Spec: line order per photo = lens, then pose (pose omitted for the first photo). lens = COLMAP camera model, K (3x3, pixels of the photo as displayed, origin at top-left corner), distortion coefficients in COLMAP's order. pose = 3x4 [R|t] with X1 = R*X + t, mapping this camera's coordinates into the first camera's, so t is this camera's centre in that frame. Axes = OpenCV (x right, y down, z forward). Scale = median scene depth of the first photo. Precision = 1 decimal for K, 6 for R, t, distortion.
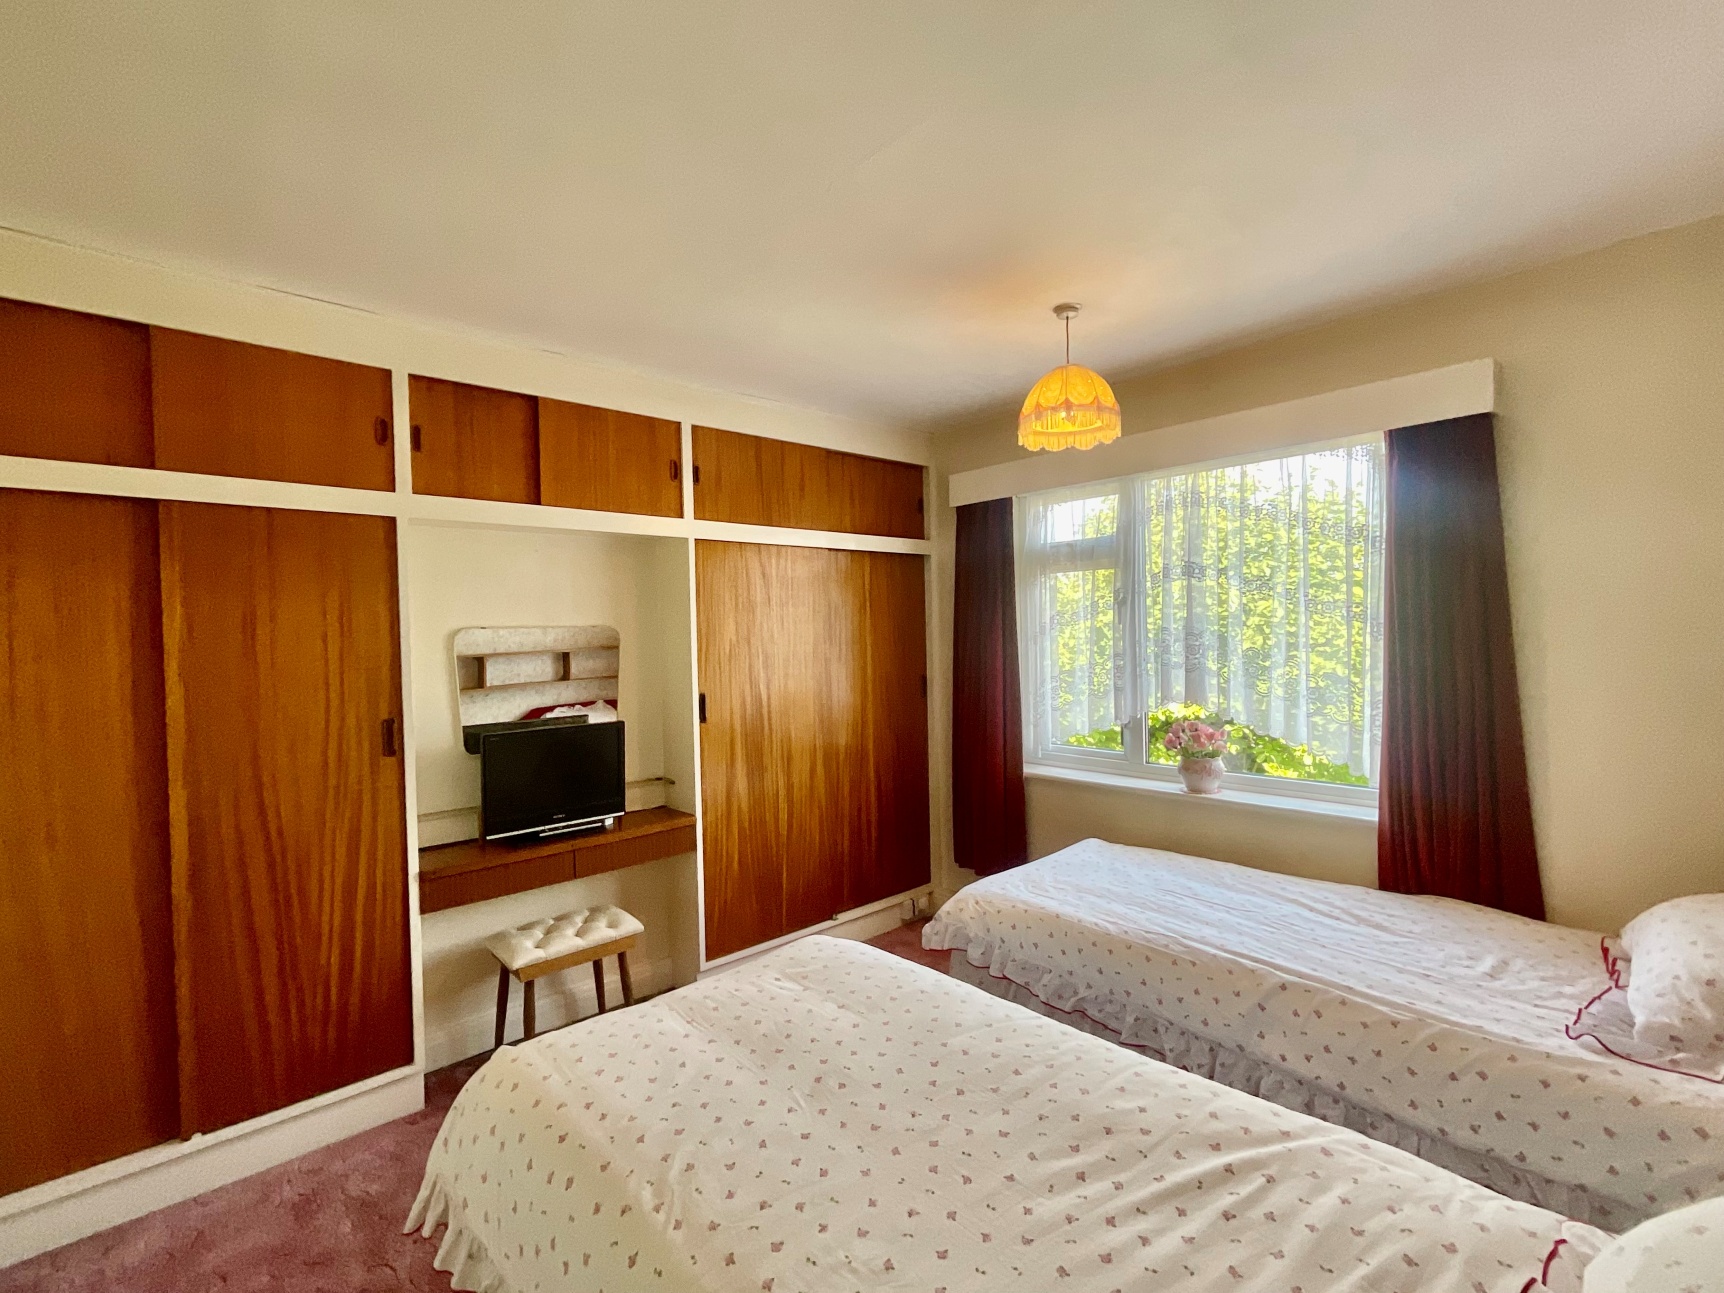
lens RADIAL K [[754.1, 0, 854.0], [0, 754.1, 642.3], [0, 0, 1]] dist [-0.003900, -0.000018]
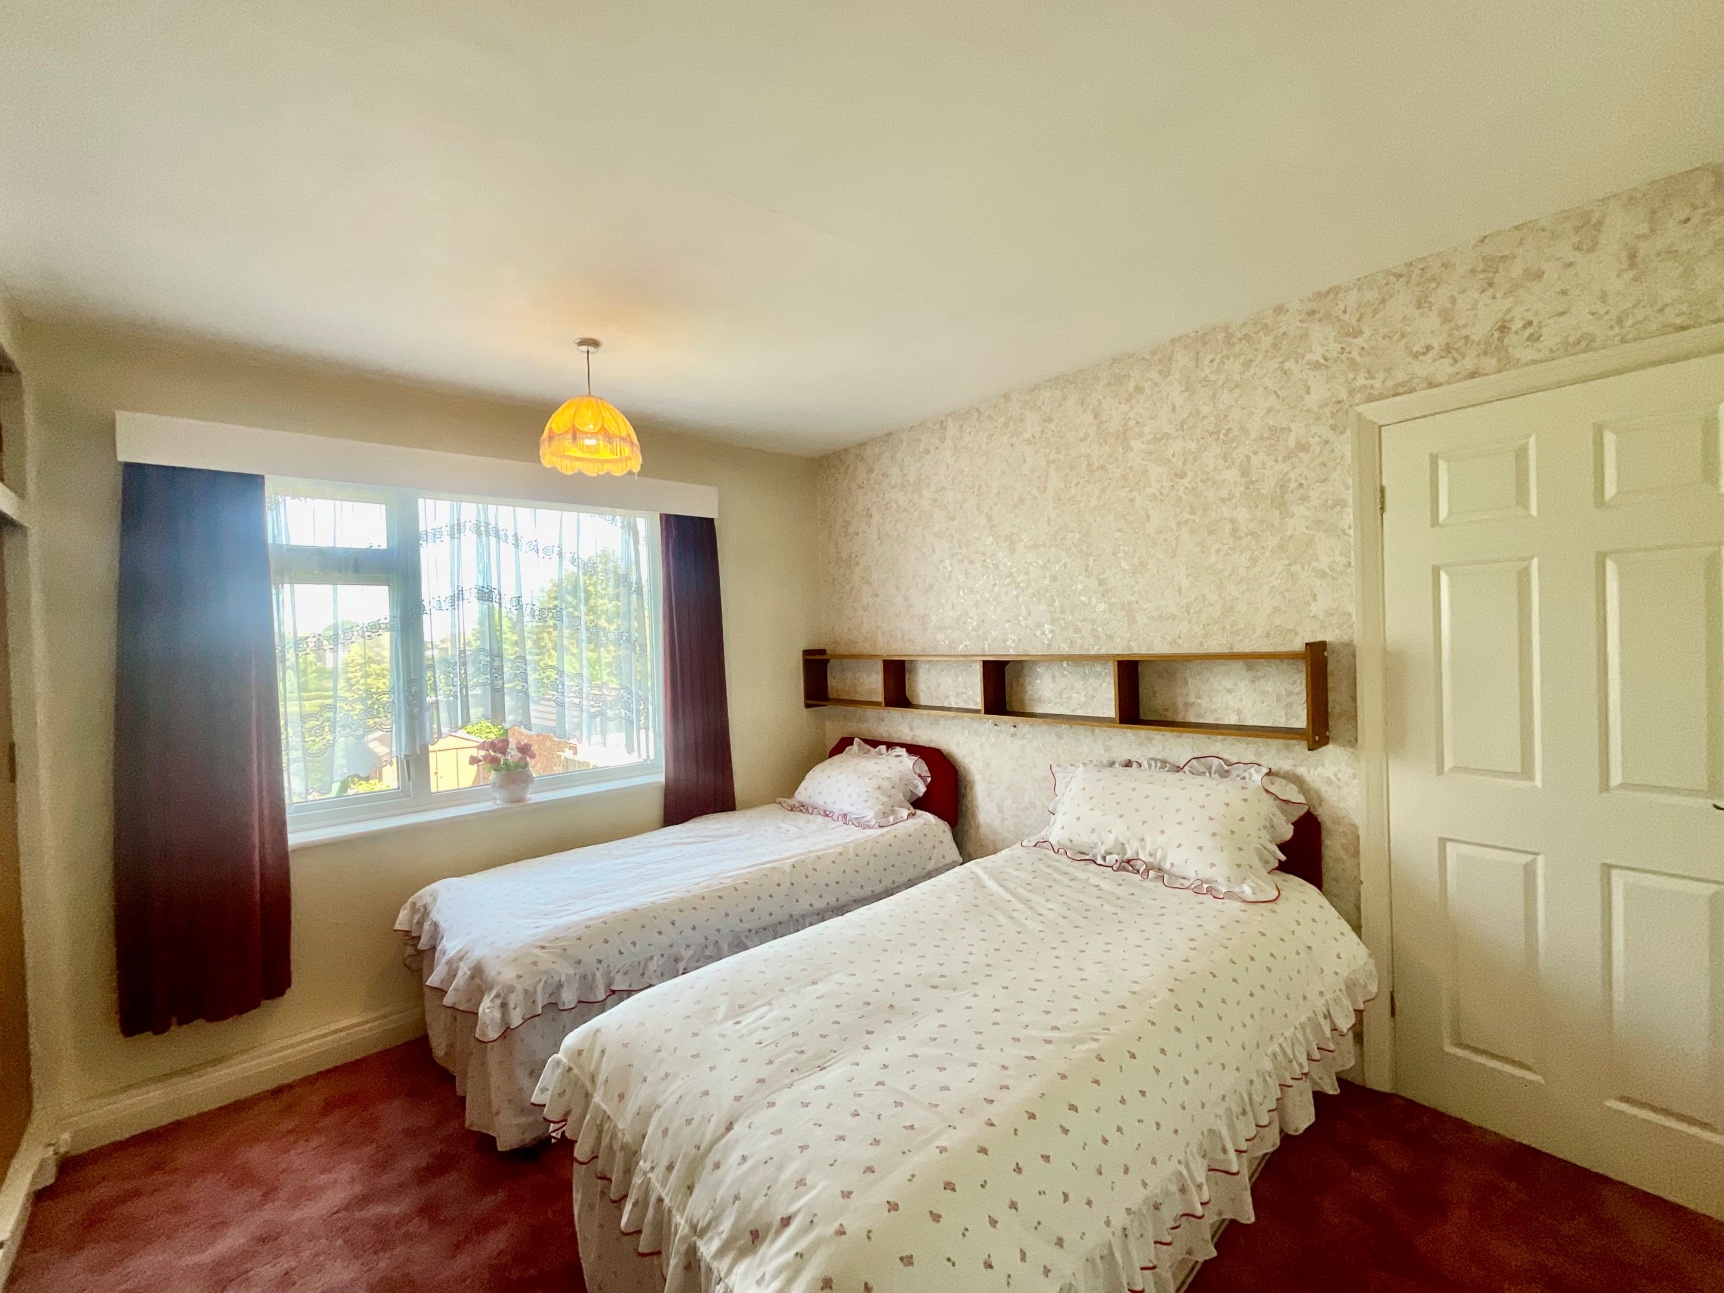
lens RADIAL K [[700.8, 0, 861.3], [0, 700.8, 649.7], [0, 0, 1]] dist [-0.001049, -0.000353]
pose [[0.031342, 0.006083, 0.999490, -0.706462], [0.047848, 0.998826, -0.007580, 0.015479], [-0.998363, 0.048061, 0.031014, 0.615799]]
